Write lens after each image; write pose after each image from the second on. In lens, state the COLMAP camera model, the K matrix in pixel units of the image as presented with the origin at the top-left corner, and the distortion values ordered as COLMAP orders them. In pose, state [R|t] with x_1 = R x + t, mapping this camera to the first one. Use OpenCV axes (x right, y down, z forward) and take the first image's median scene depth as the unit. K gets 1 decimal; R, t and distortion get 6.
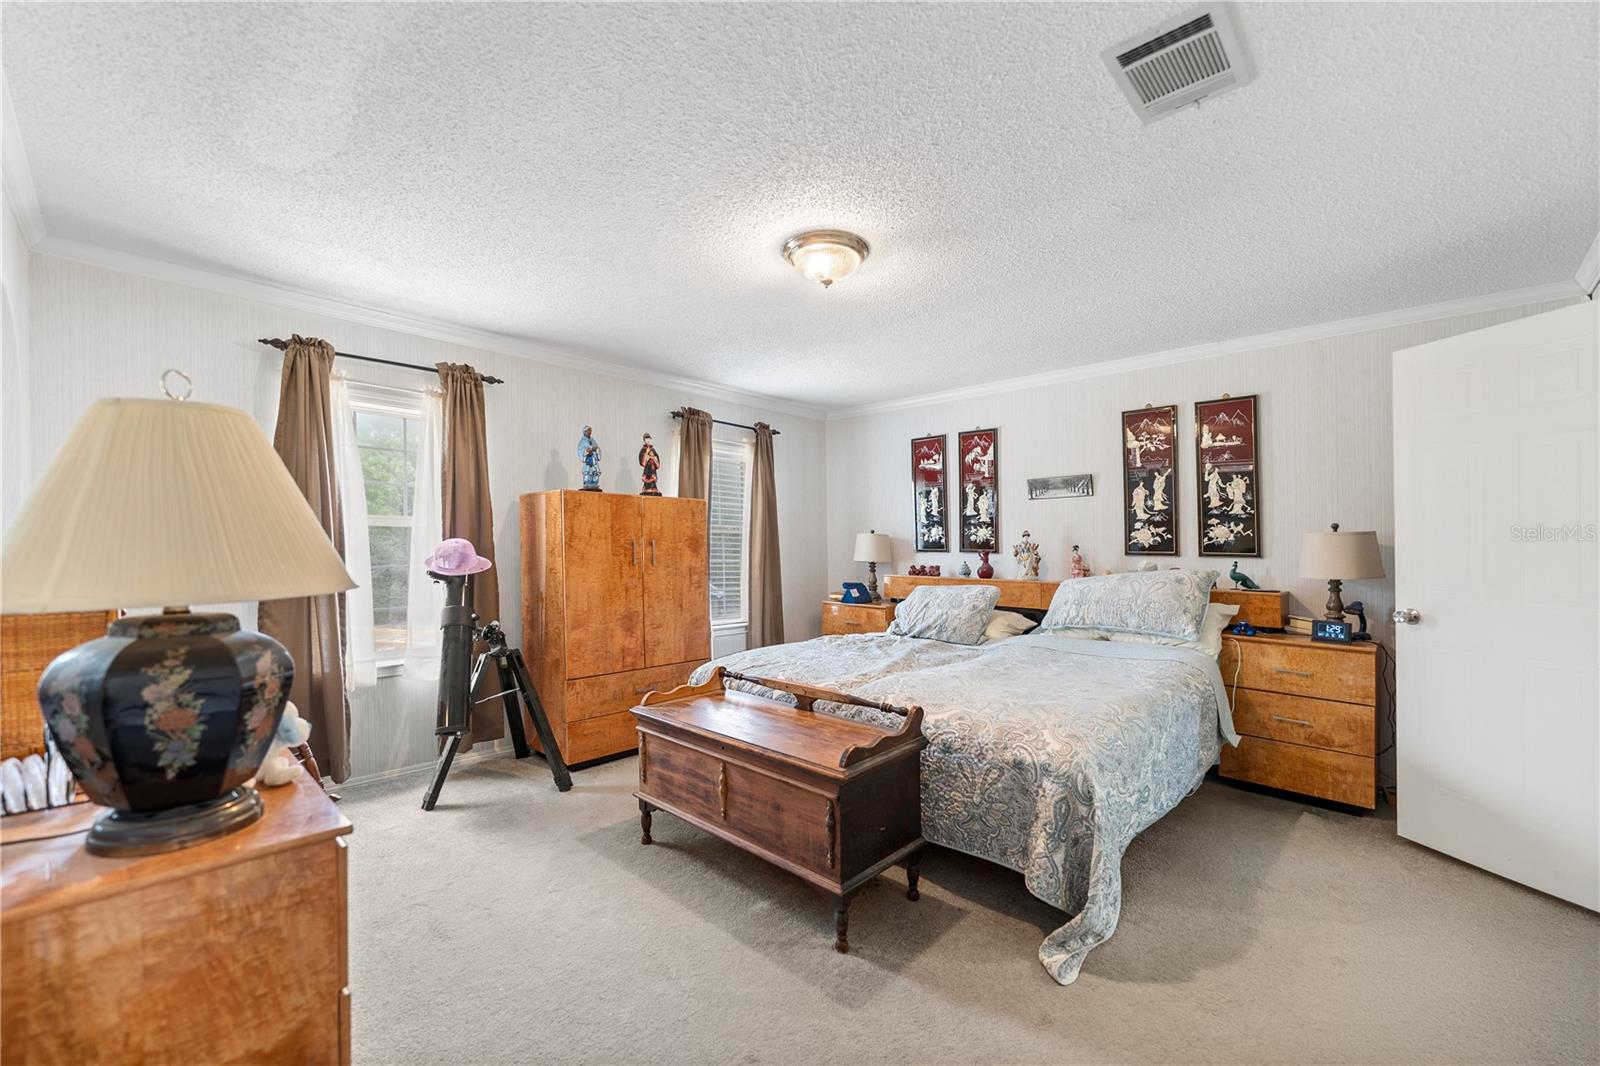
lens RADIAL K [[652.5, 0, 800.8], [0, 652.5, 546.1], [0, 0, 1]] dist [-0.001976, 0.000244]
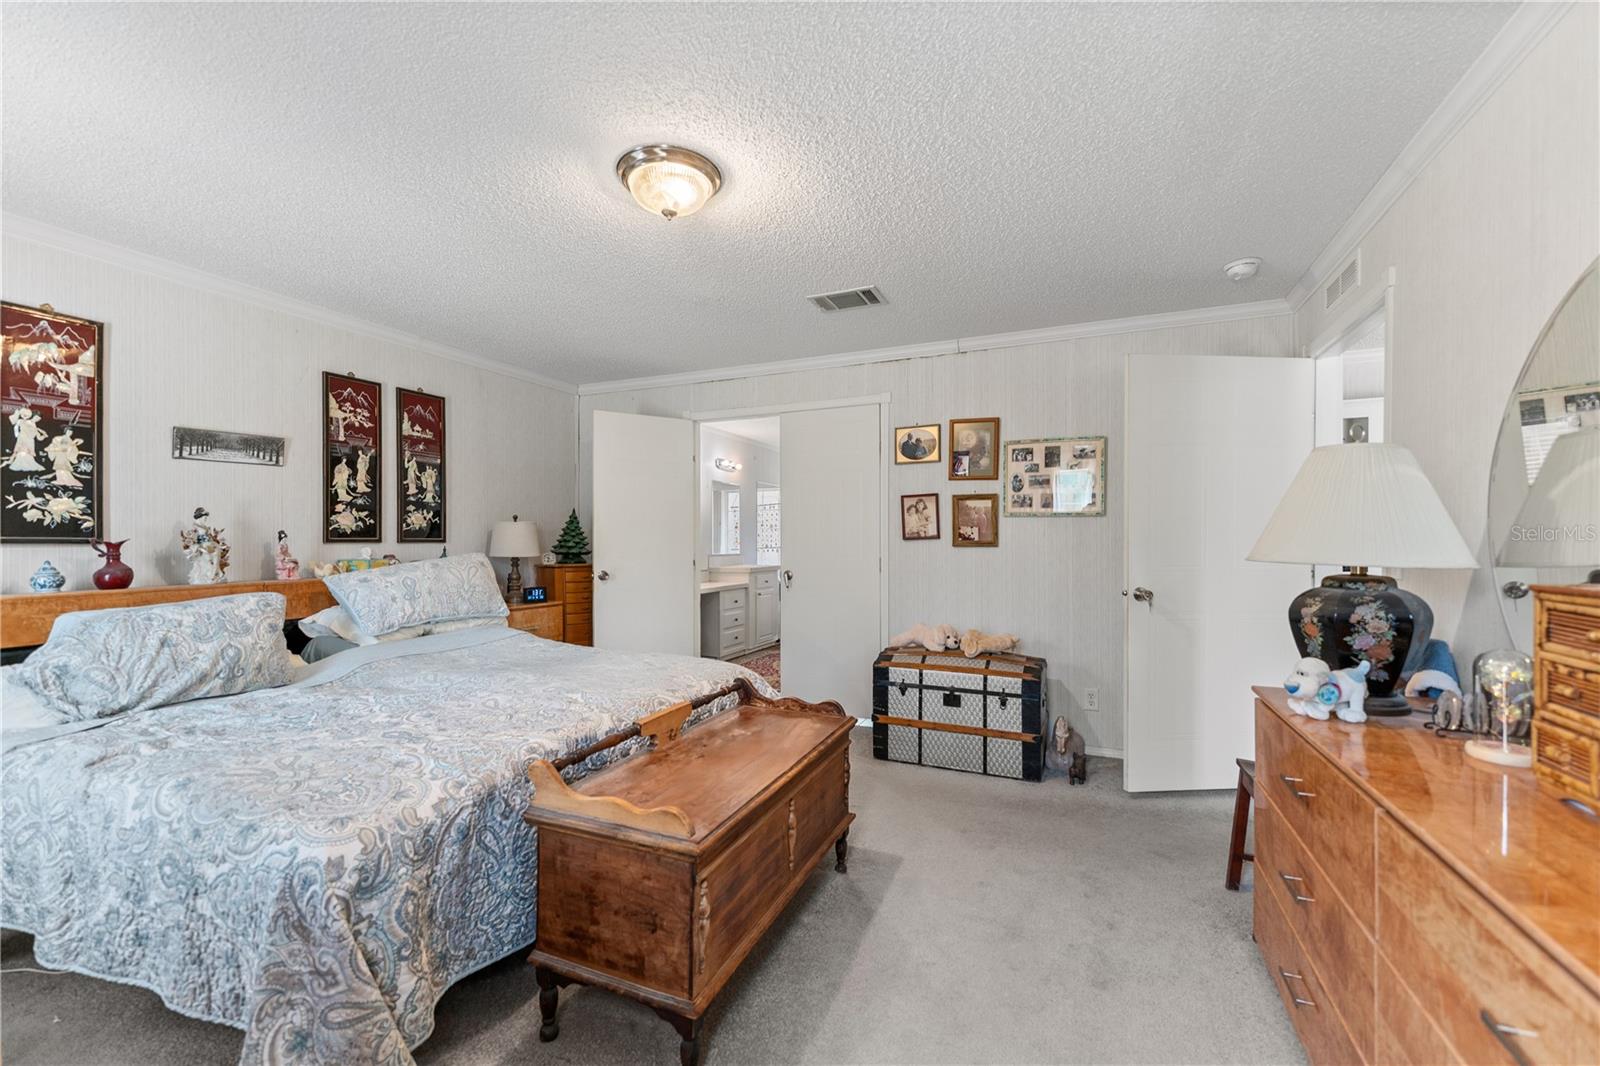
lens RADIAL K [[652.5, 0, 799.6], [0, 652.5, 531.3], [0, 0, 1]] dist [-0.001976, 0.000244]
pose [[-0.347991, 0.001790, 0.937496, -0.518215], [-0.000553, 0.999998, -0.002115, 0.000725], [-0.937498, -0.001254, -0.347989, 0.744063]]
